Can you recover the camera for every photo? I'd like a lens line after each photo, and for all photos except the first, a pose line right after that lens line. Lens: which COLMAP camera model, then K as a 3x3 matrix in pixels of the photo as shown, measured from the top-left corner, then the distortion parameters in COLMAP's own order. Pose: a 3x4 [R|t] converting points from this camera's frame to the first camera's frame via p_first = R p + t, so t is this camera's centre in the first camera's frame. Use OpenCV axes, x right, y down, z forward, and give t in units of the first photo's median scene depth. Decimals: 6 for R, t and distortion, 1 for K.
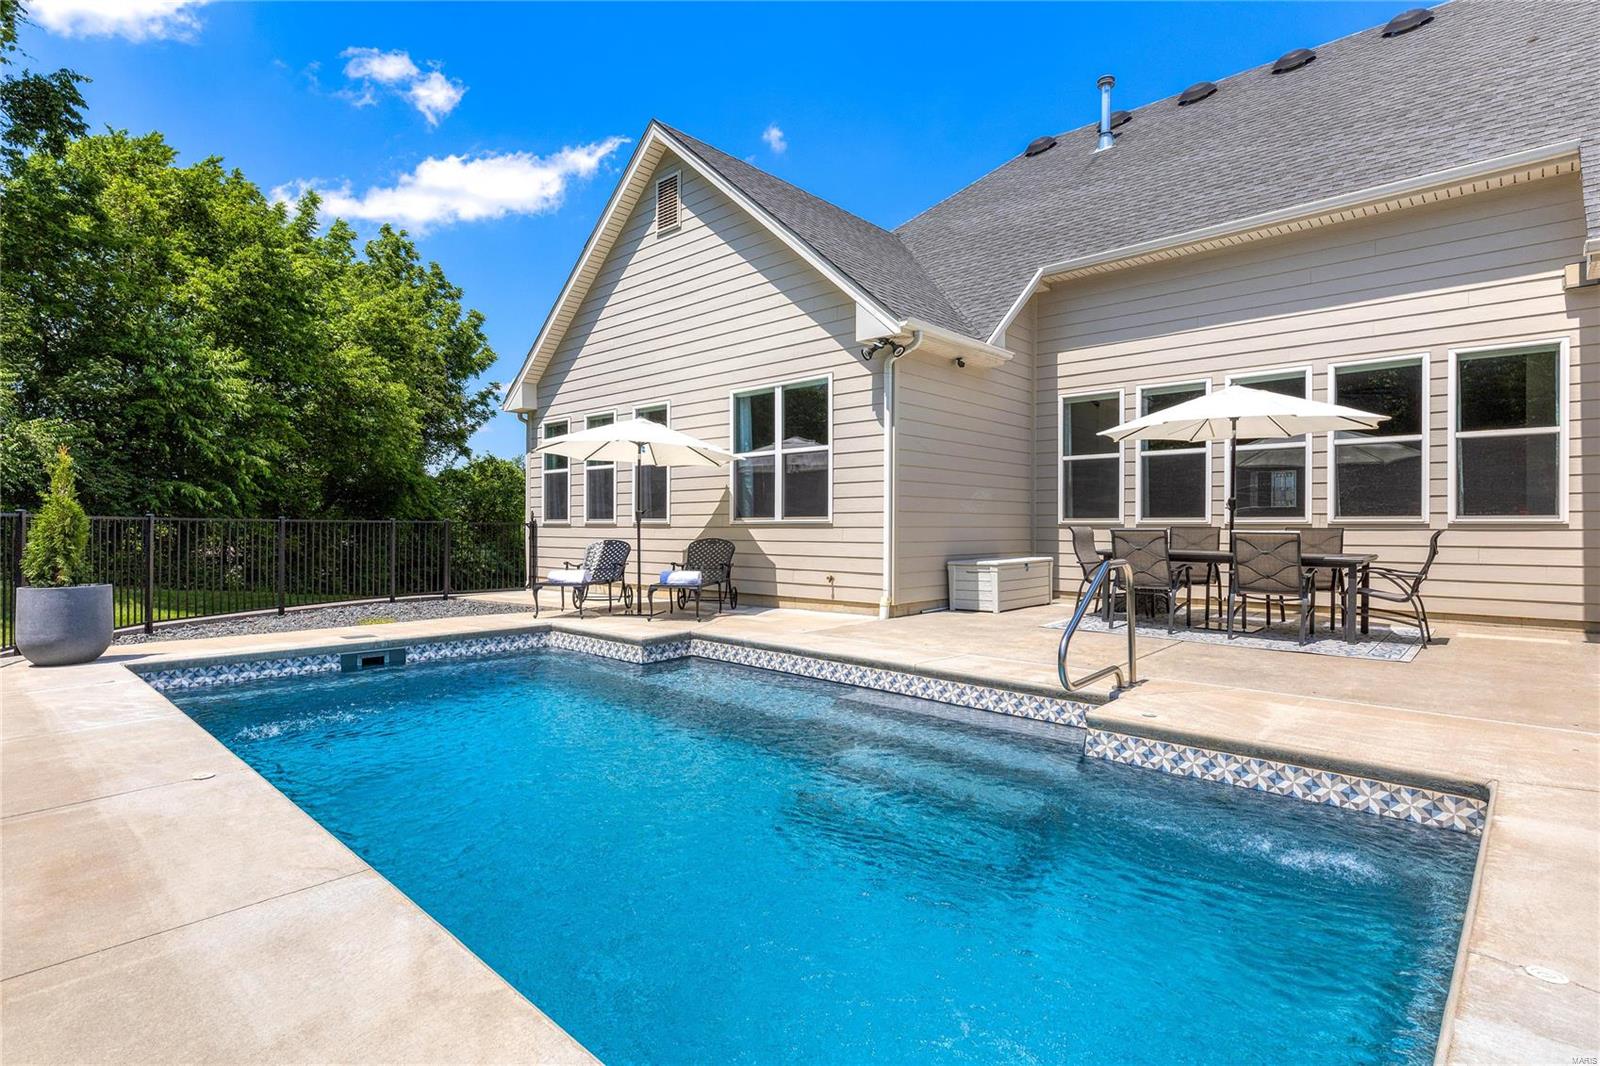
lens RADIAL K [[817.1, 0, 800.0], [0, 817.1, 533.0], [0, 0, 1]] dist [0.000843, 0.000678]
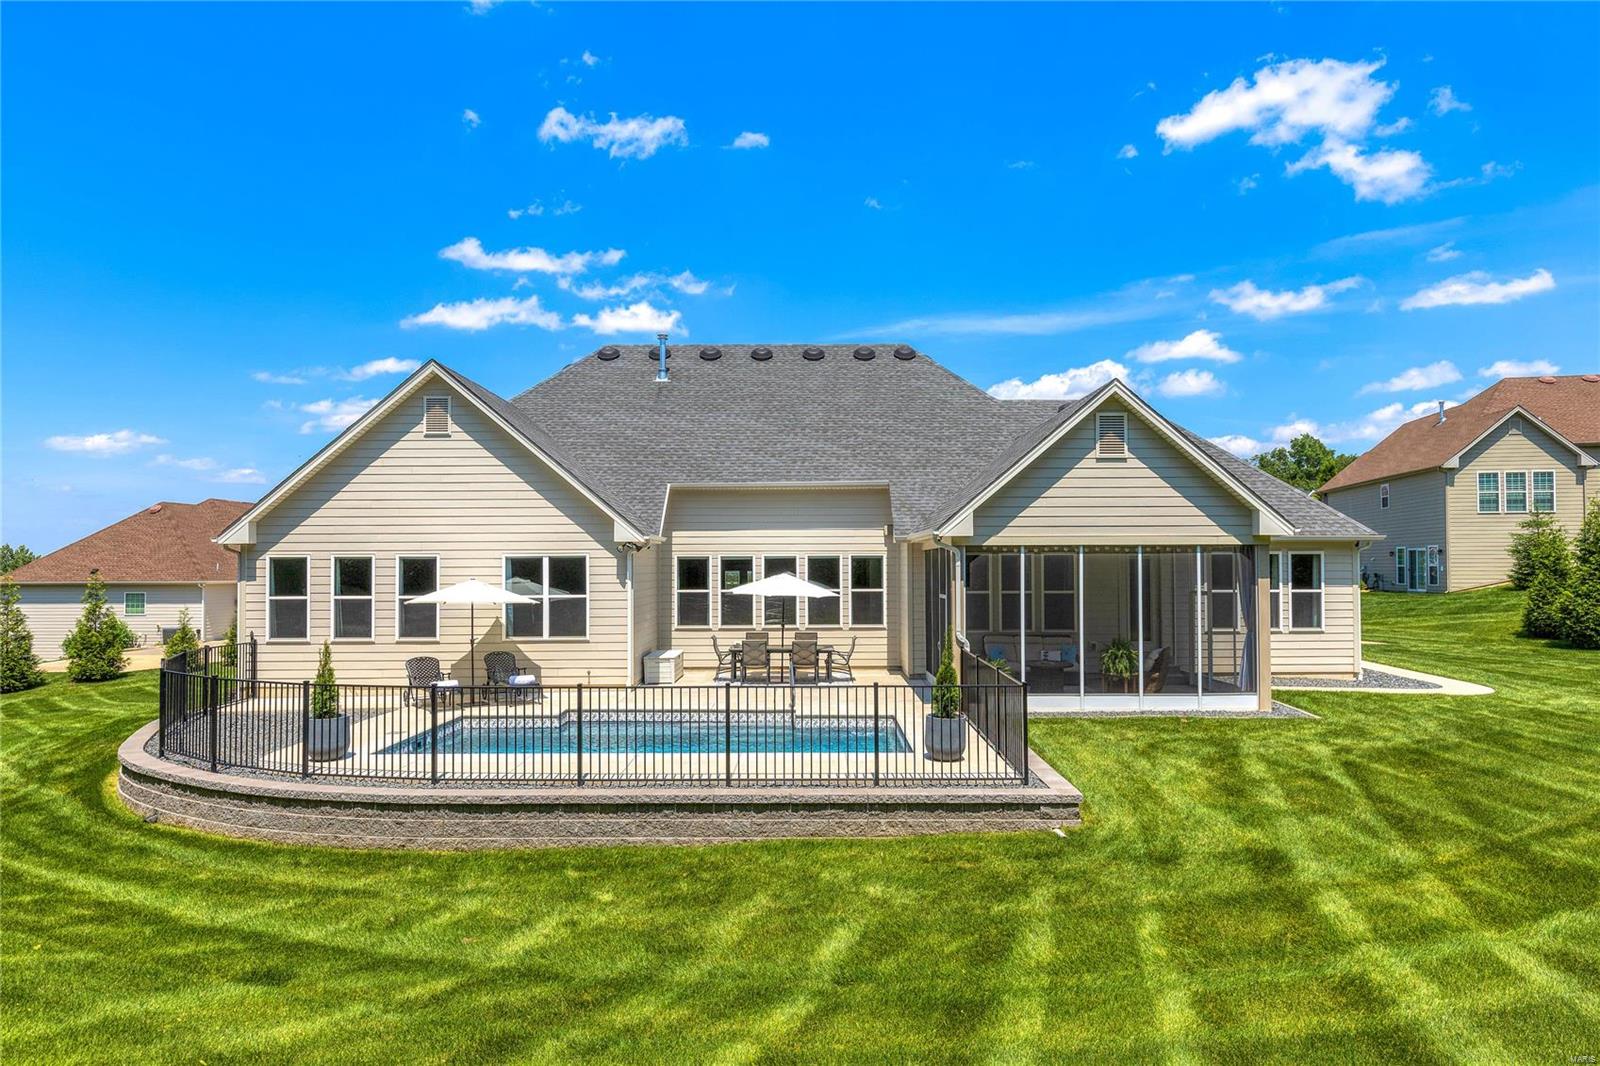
lens RADIAL K [[985.4, 0, 800.0], [0, 985.4, 533.0], [0, 0, 1]] dist [0.041404, 0.000151]
pose [[0.733634, 0.018636, 0.679289, -1.095328], [0.008055, 0.999315, -0.036115, -0.164951], [-0.679497, 0.031967, 0.732982, -0.869856]]
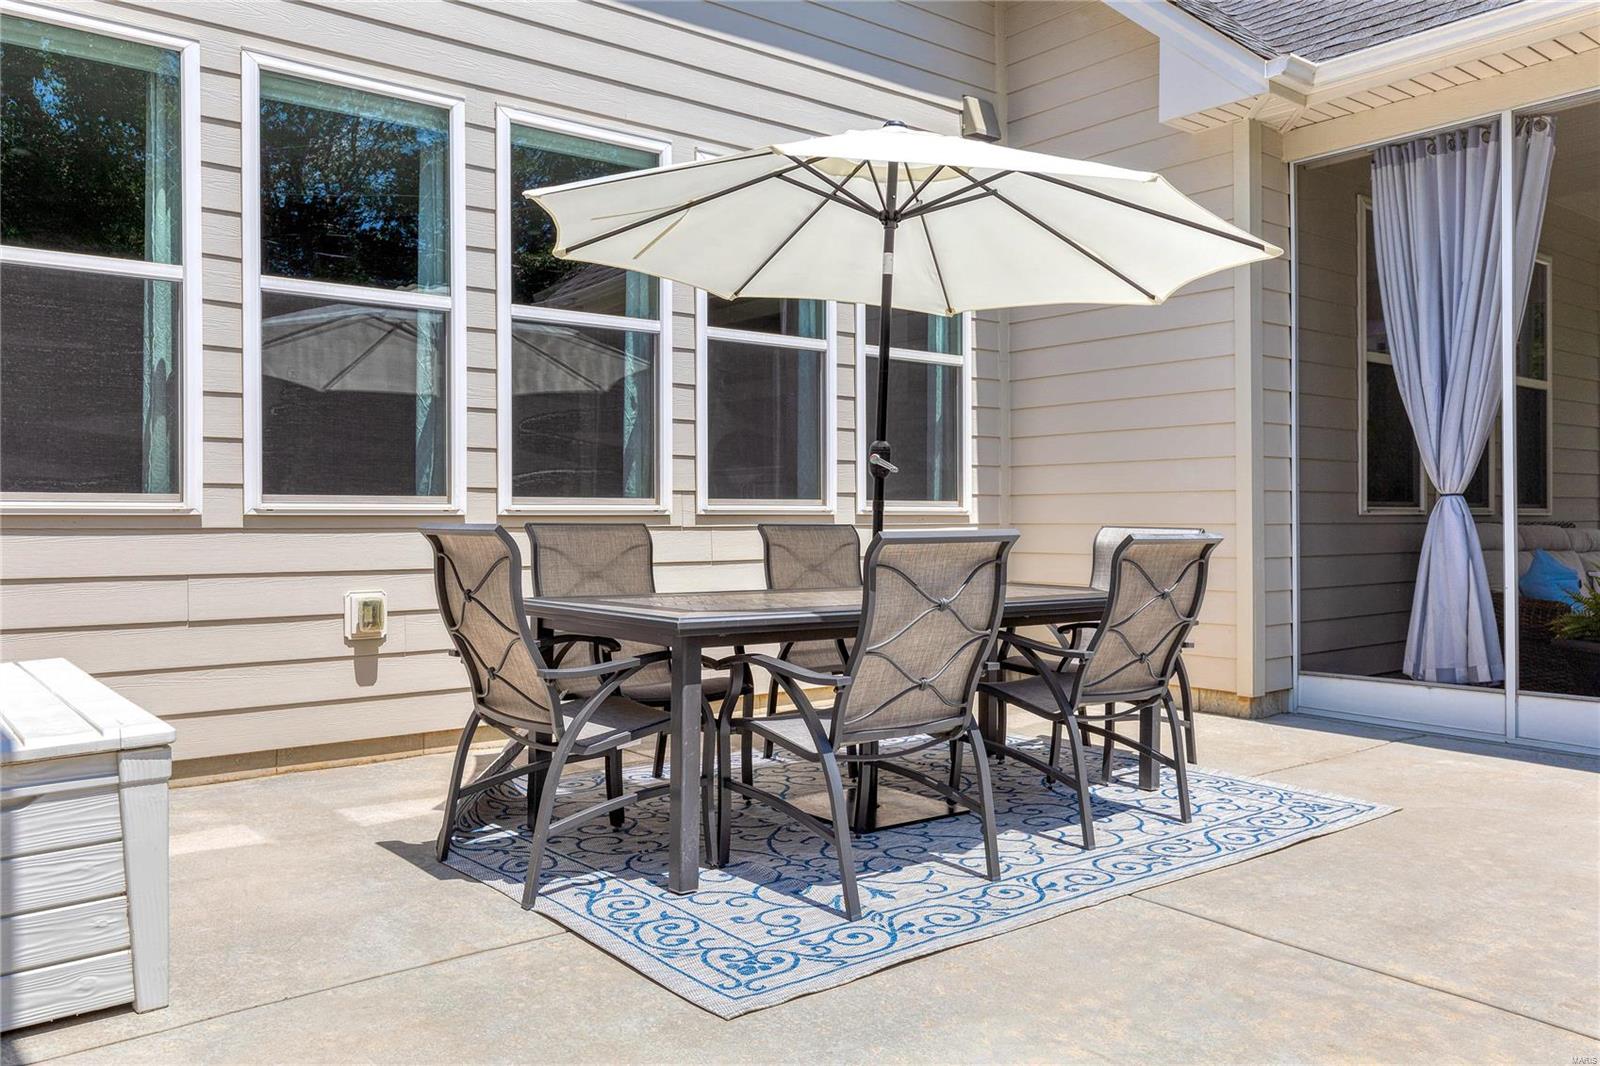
lens RADIAL K [[1269.2, 0, 800.0], [0, 1269.2, 533.0], [0, 0, 1]] dist [0.001817, 0.002810]
pose [[0.116872, -0.004361, 0.993137, -0.150462], [0.012090, 0.999923, 0.002969, -0.004079], [-0.993073, 0.011660, 0.116916, 0.824131]]
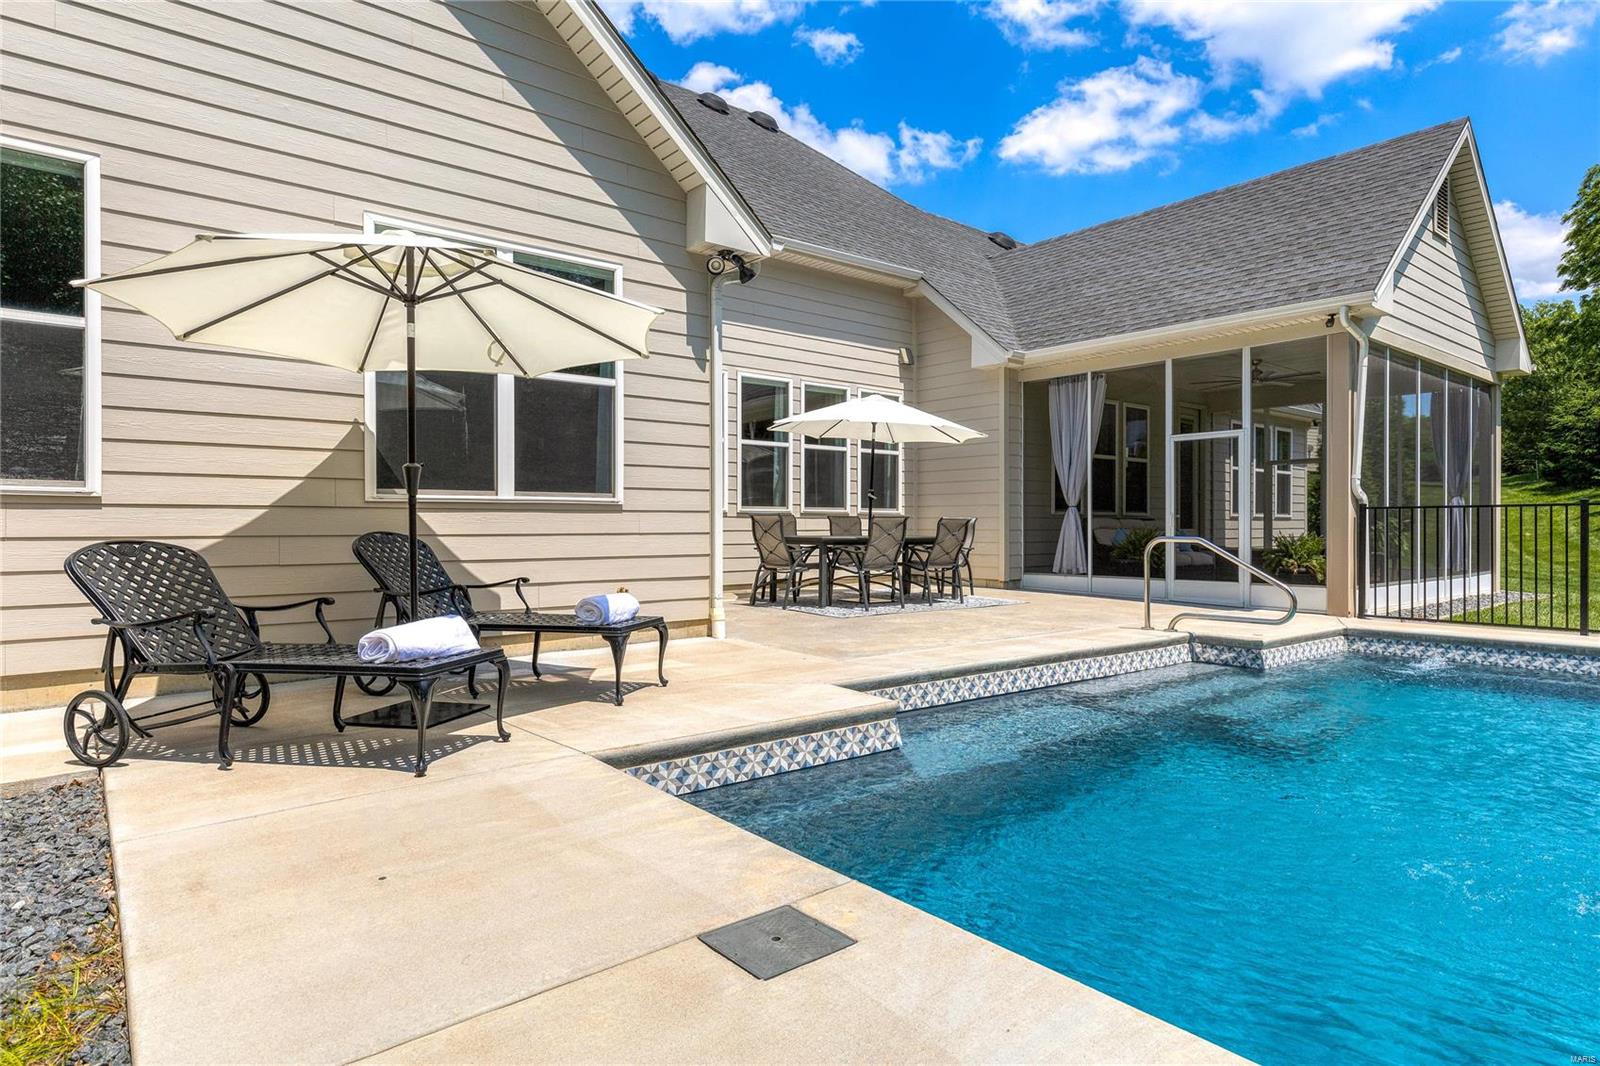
lens RADIAL K [[905.9, 0, 800.0], [0, 905.9, 533.0], [0, 0, 1]] dist [-0.002031, -0.000634]
pose [[0.107238, -0.003253, 0.994228, -0.664051], [0.008418, 0.999962, 0.002364, 0.010067], [-0.994198, 0.008116, 0.107262, 0.818337]]
